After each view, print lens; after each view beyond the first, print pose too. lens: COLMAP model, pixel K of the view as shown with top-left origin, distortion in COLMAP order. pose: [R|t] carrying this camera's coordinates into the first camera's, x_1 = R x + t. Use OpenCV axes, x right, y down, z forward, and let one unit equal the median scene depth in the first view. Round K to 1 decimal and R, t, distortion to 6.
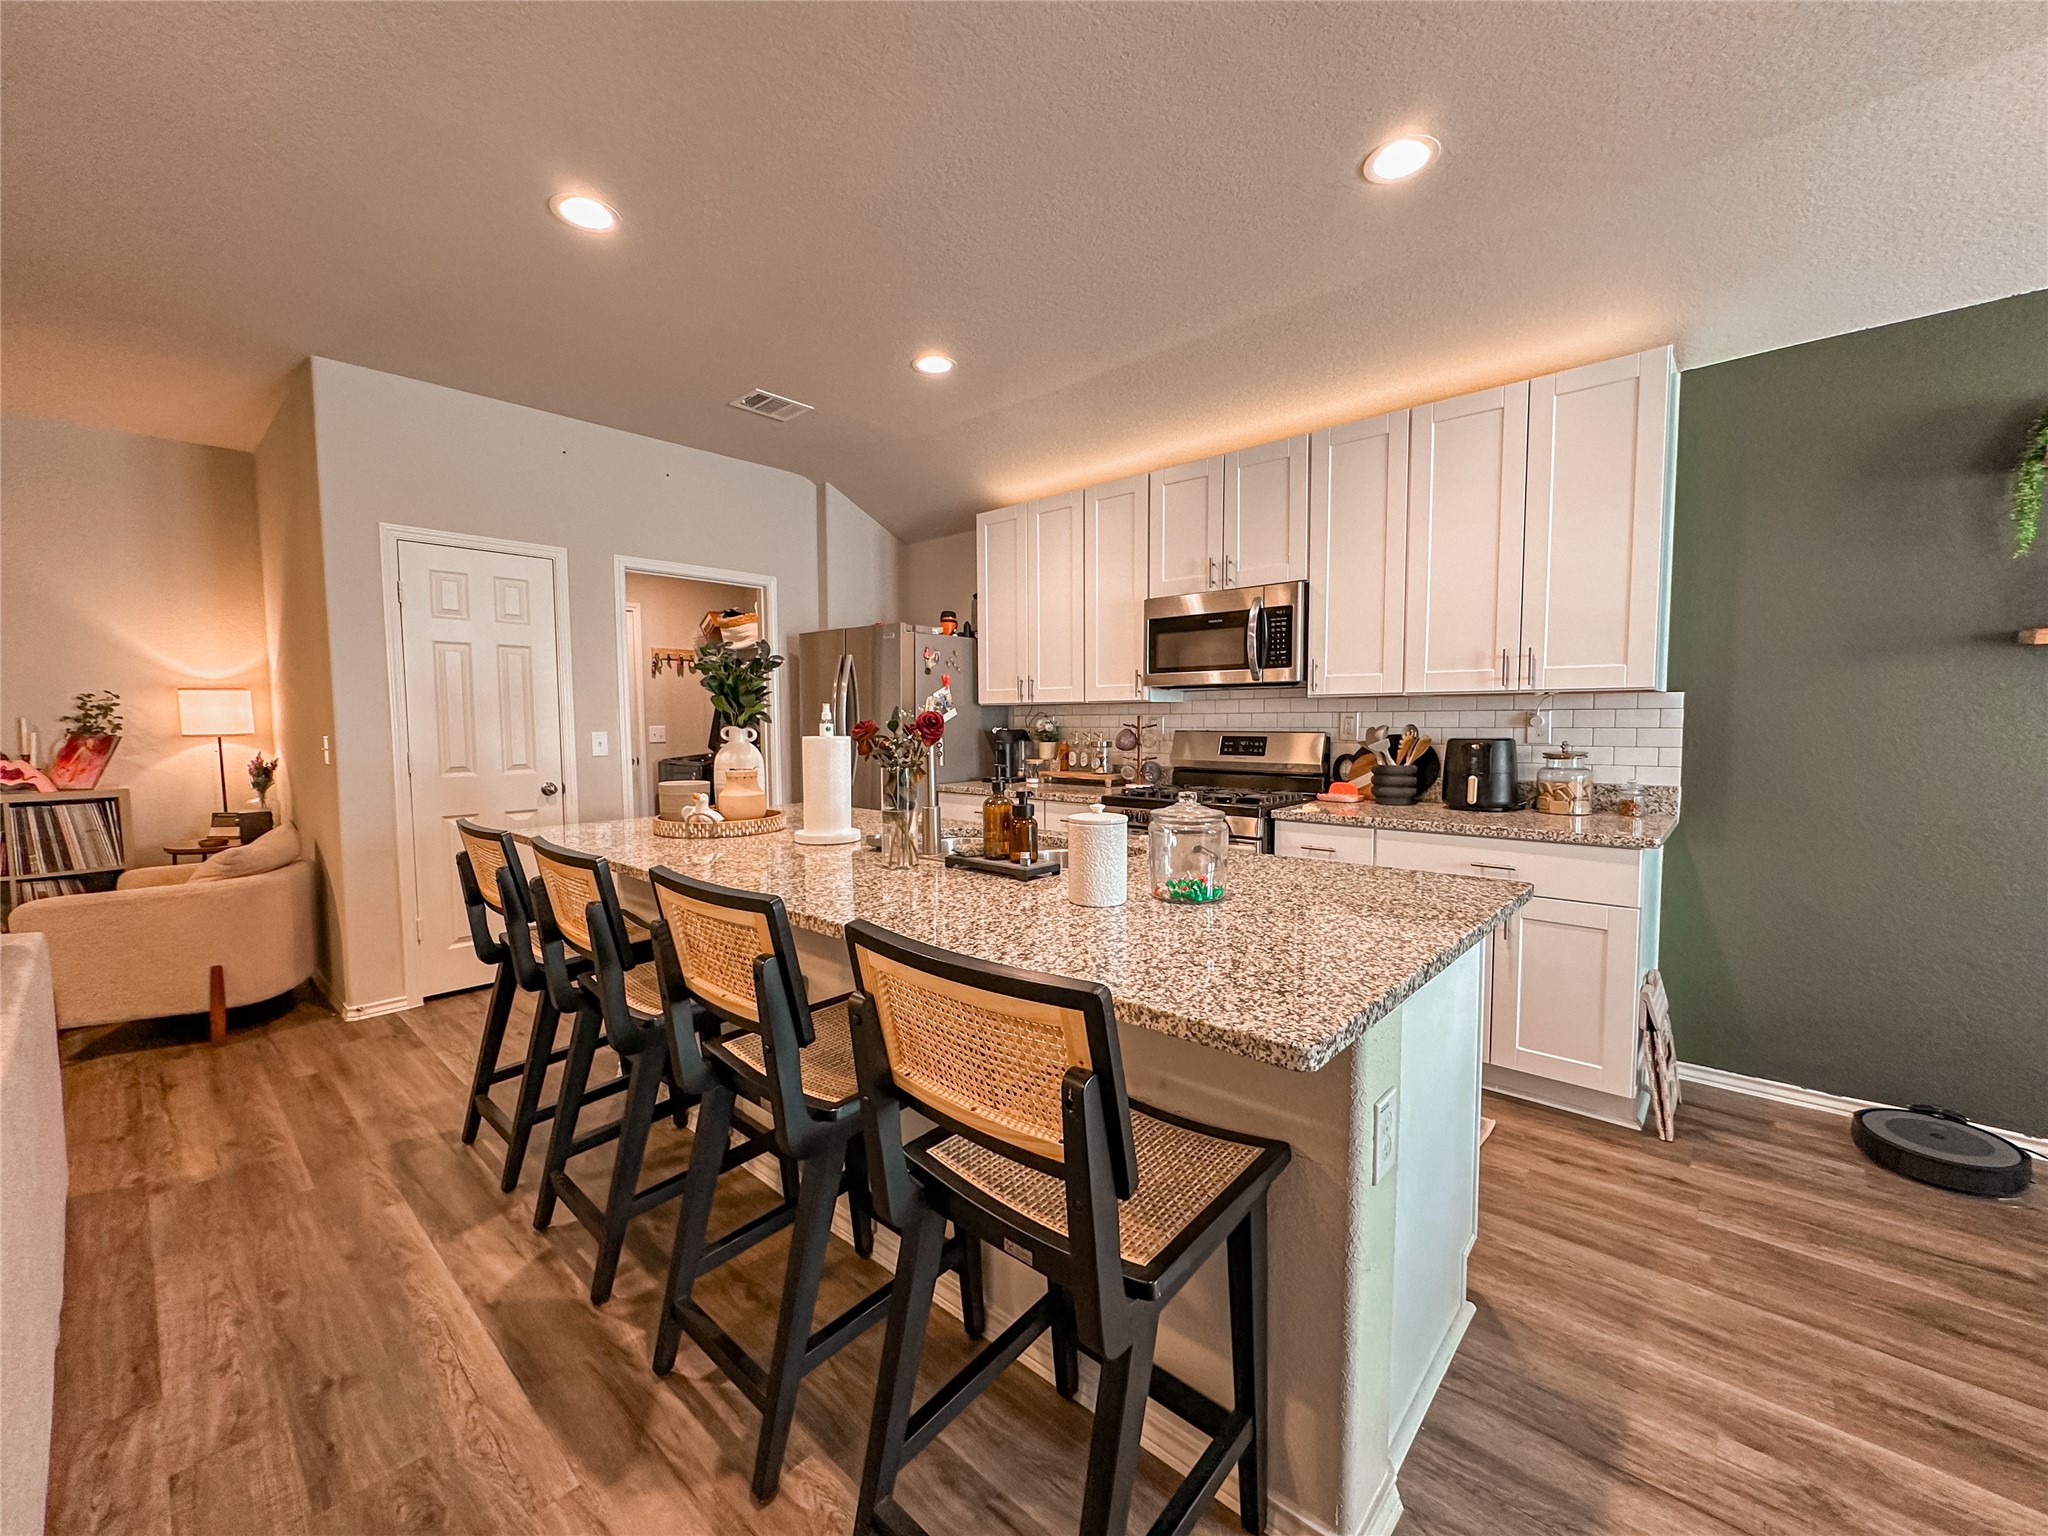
lens RADIAL K [[819.2, 0, 1024.0], [0, 819.2, 768.0], [0, 0, 1]] dist [0.000348, -0.000110]
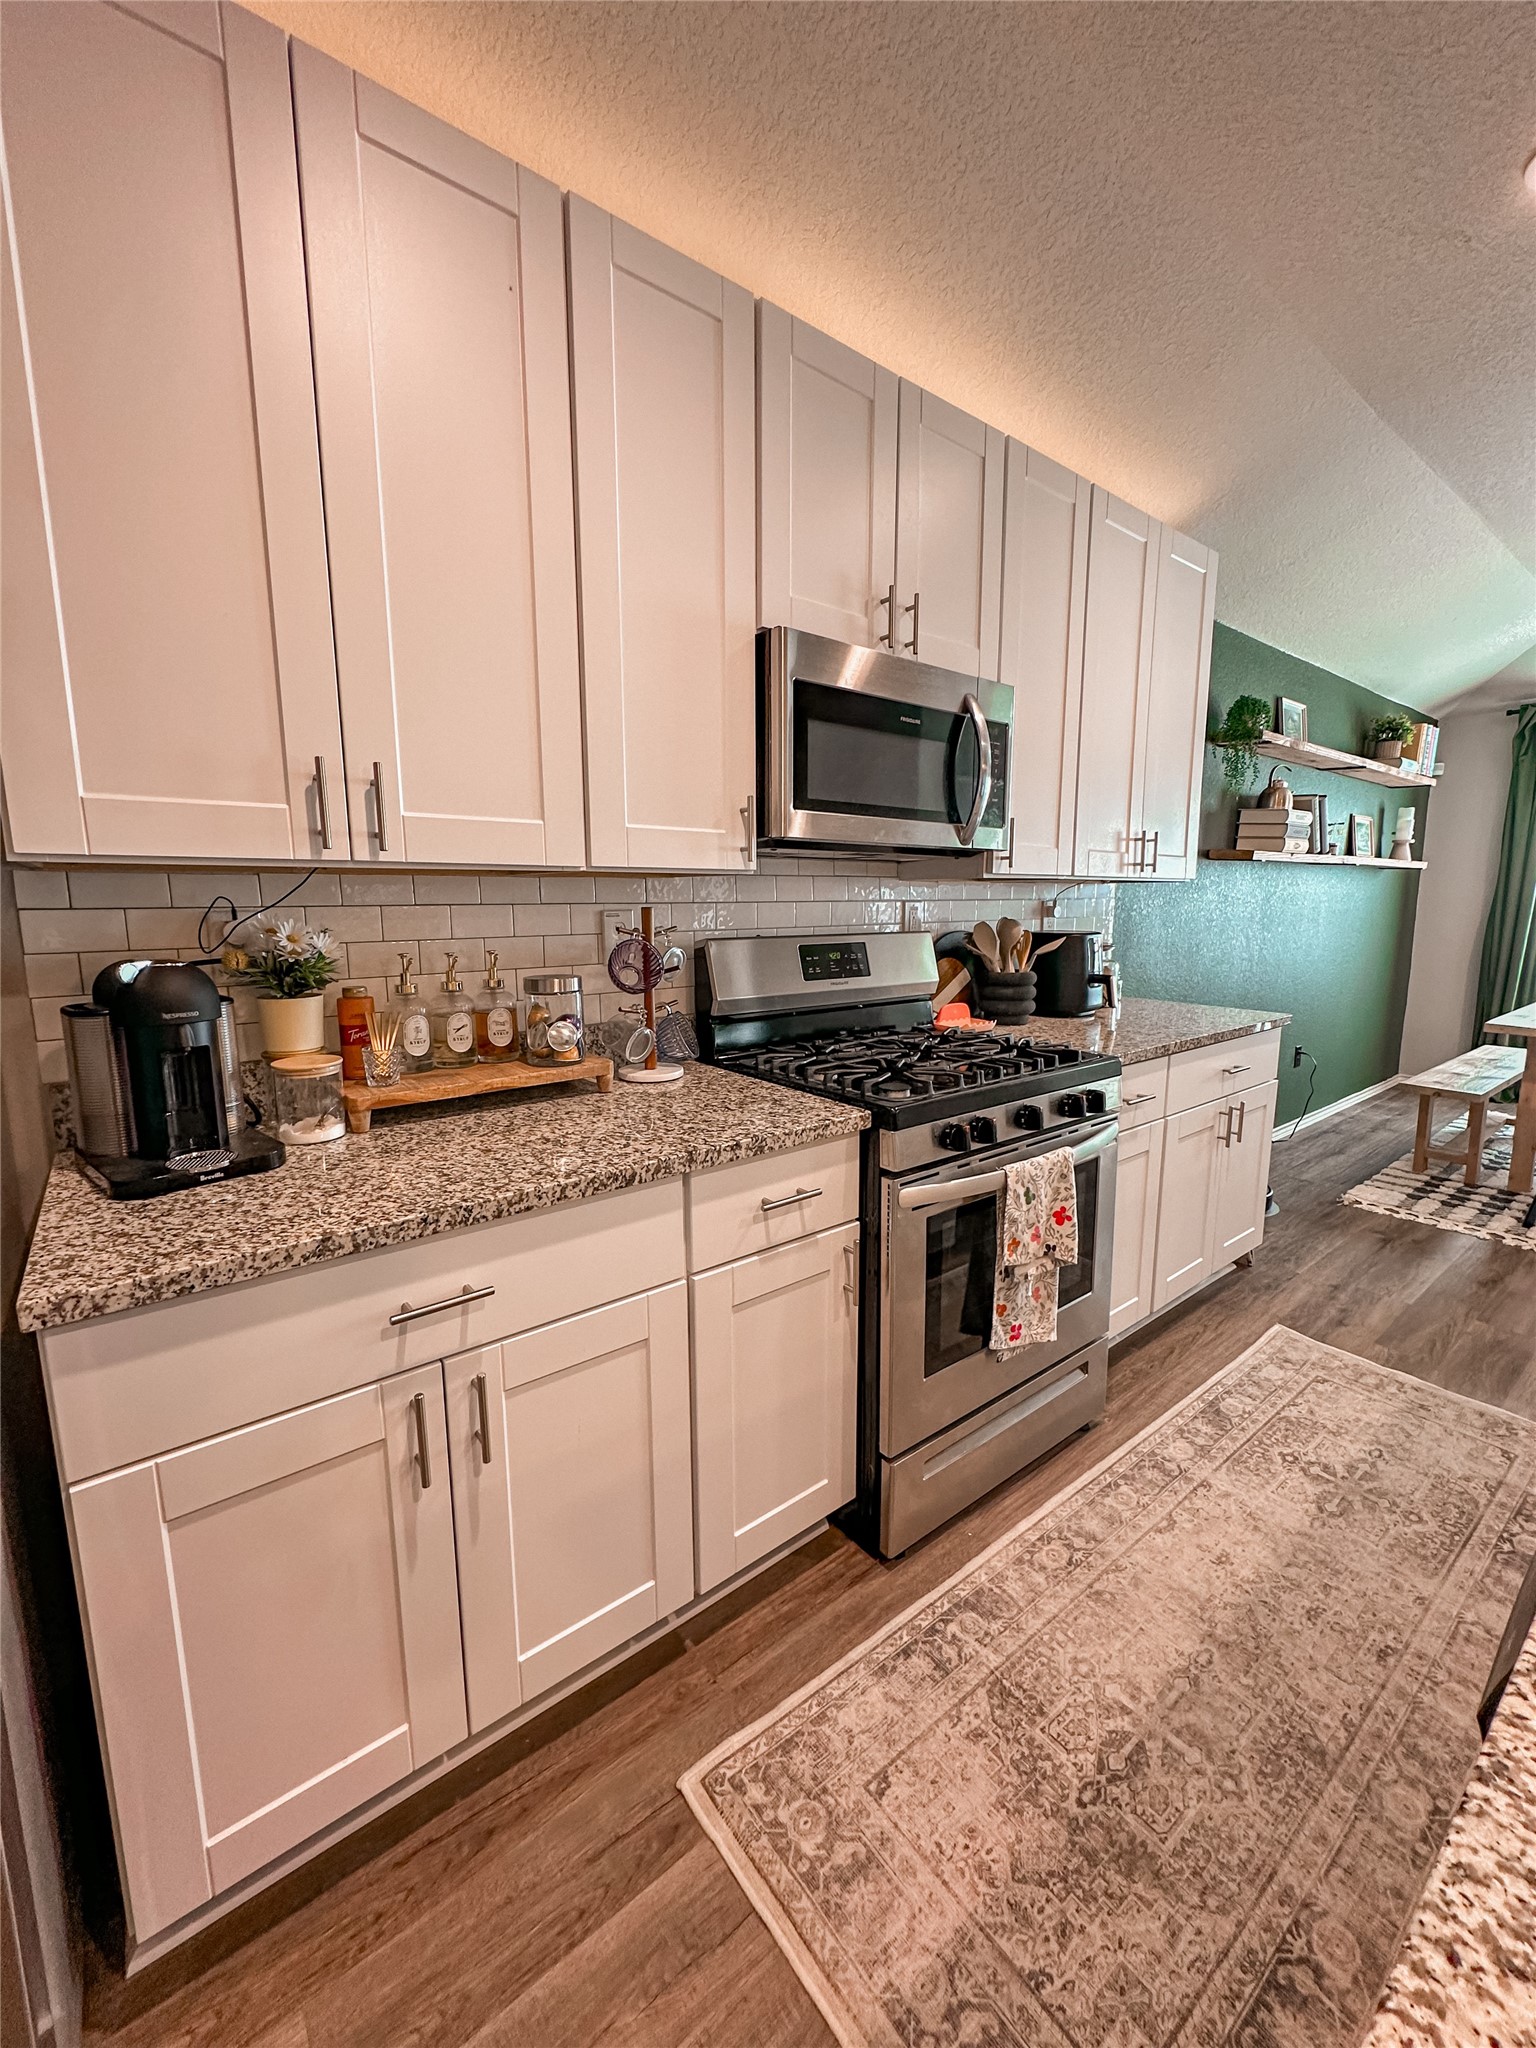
lens RADIAL K [[819.2, 0, 768.0], [0, 819.2, 1024.0], [0, 0, 1]] dist [0.000348, -0.000110]
pose [[0.167987, -0.143191, 0.975334, -0.317922], [0.061052, 0.989006, 0.134682, -0.068440], [-0.983897, 0.036921, 0.174882, 1.032589]]
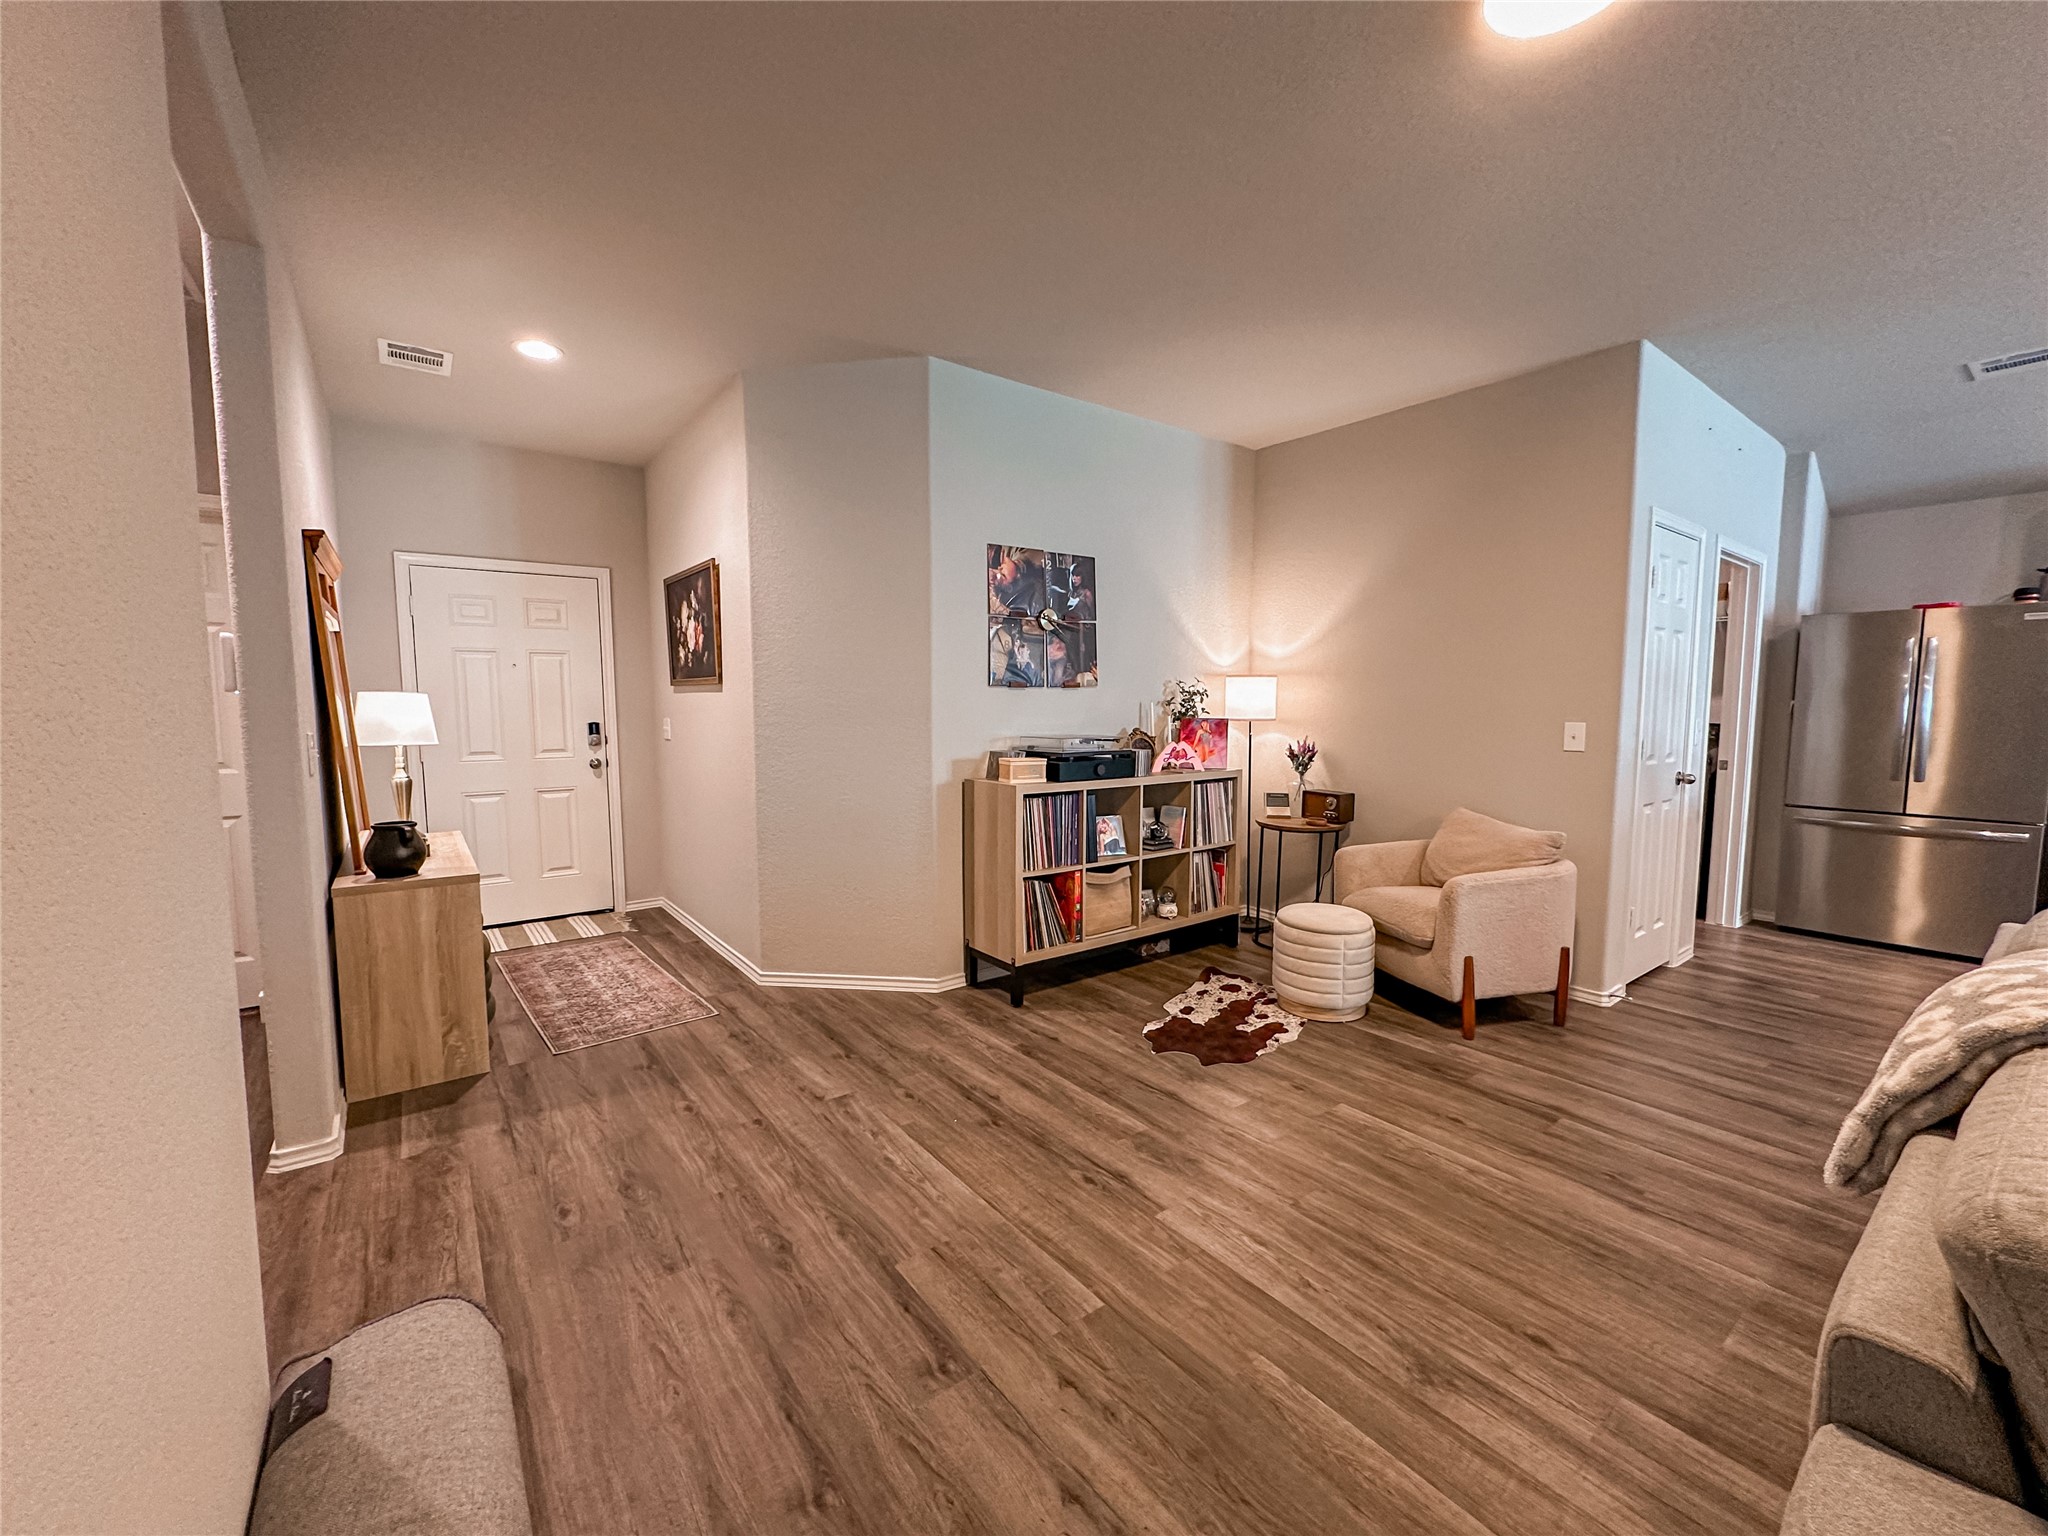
lens RADIAL K [[819.2, 0, 1024.0], [0, 819.2, 768.0], [0, 0, 1]] dist [0.000348, -0.000110]
pose [[0.981010, 0.021254, -0.192792, -1.341855], [-0.018143, 0.999675, 0.017888, 0.012028], [0.193109, -0.014051, 0.981077, -0.117497]]
